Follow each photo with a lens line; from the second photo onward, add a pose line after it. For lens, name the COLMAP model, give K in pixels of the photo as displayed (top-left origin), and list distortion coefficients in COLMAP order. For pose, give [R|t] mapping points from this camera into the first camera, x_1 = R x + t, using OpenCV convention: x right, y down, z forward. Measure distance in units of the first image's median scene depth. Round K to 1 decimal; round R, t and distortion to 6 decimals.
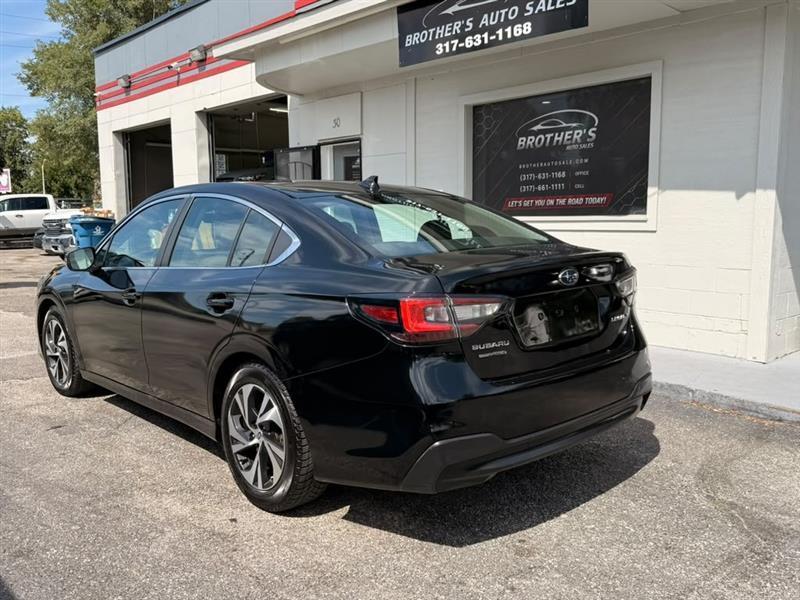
lens RADIAL K [[700.4, 0, 399.5], [0, 700.4, 306.4], [0, 0, 1]] dist [0.135368, -0.269766]
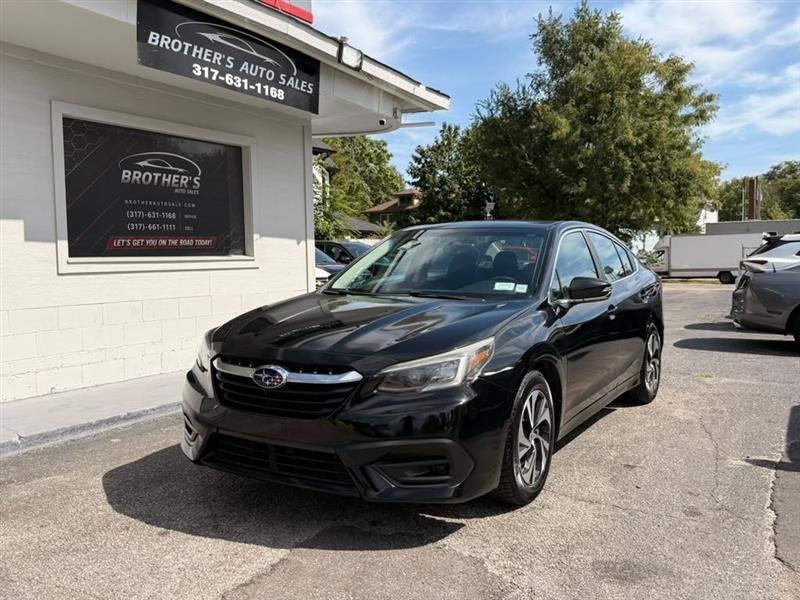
lens RADIAL K [[700.4, 0, 402.4], [0, 700.4, 298.2], [0, 0, 1]] dist [0.135368, -0.269766]
pose [[-0.286304, -0.047005, 0.956985, -0.908704], [0.143710, 0.985391, 0.091394, -0.125199], [-0.947300, 0.163695, -0.275366, 1.068624]]
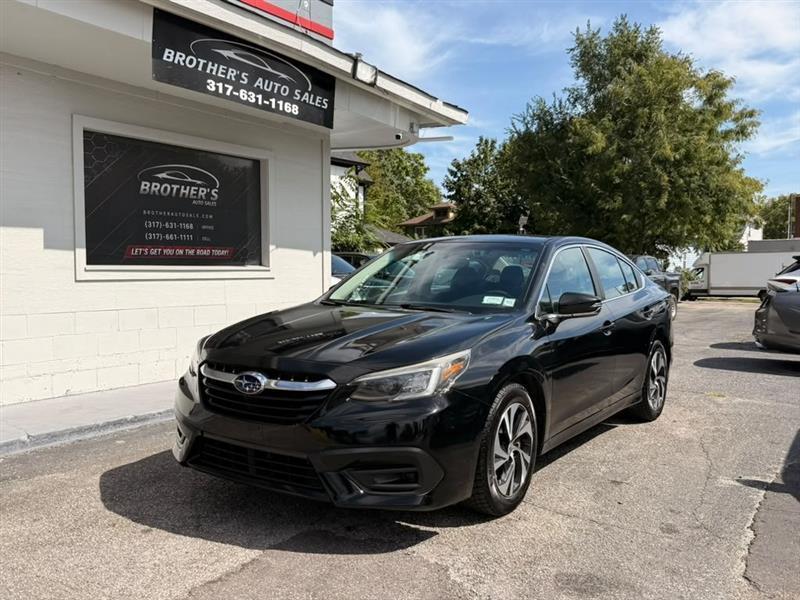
lens RADIAL K [[700.4, 0, 401.2], [0, 700.4, 305.8], [0, 0, 1]] dist [0.135368, -0.269766]
pose [[-0.233020, -0.044654, 0.971446, -0.932491], [0.129446, 0.988632, 0.076494, -0.119230], [-0.963818, 0.143574, -0.224591, 1.029776]]
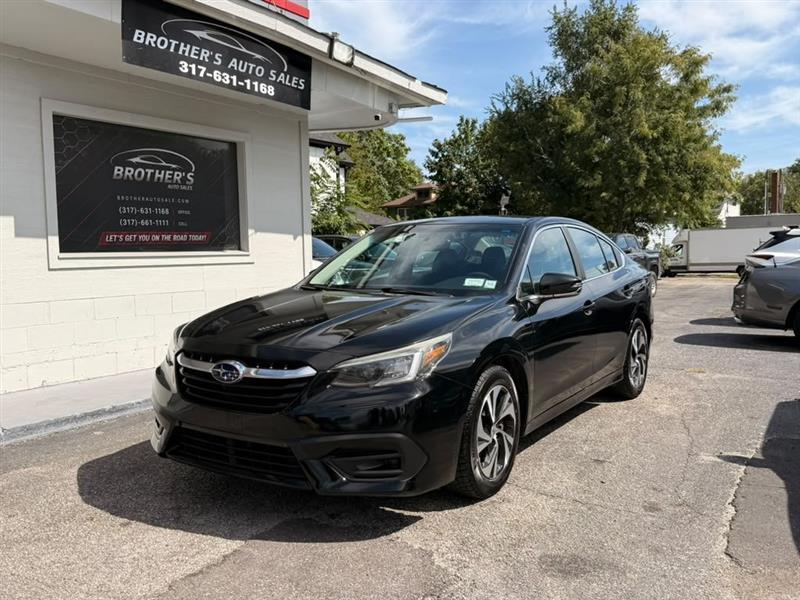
lens RADIAL K [[700.4, 0, 408.2], [0, 700.4, 298.8], [0, 0, 1]] dist [0.135368, -0.269766]
pose [[-0.265876, -0.056114, 0.962373, -0.926896], [0.144777, 0.984658, 0.097411, -0.120414], [-0.953074, 0.165228, -0.253673, 1.025277]]
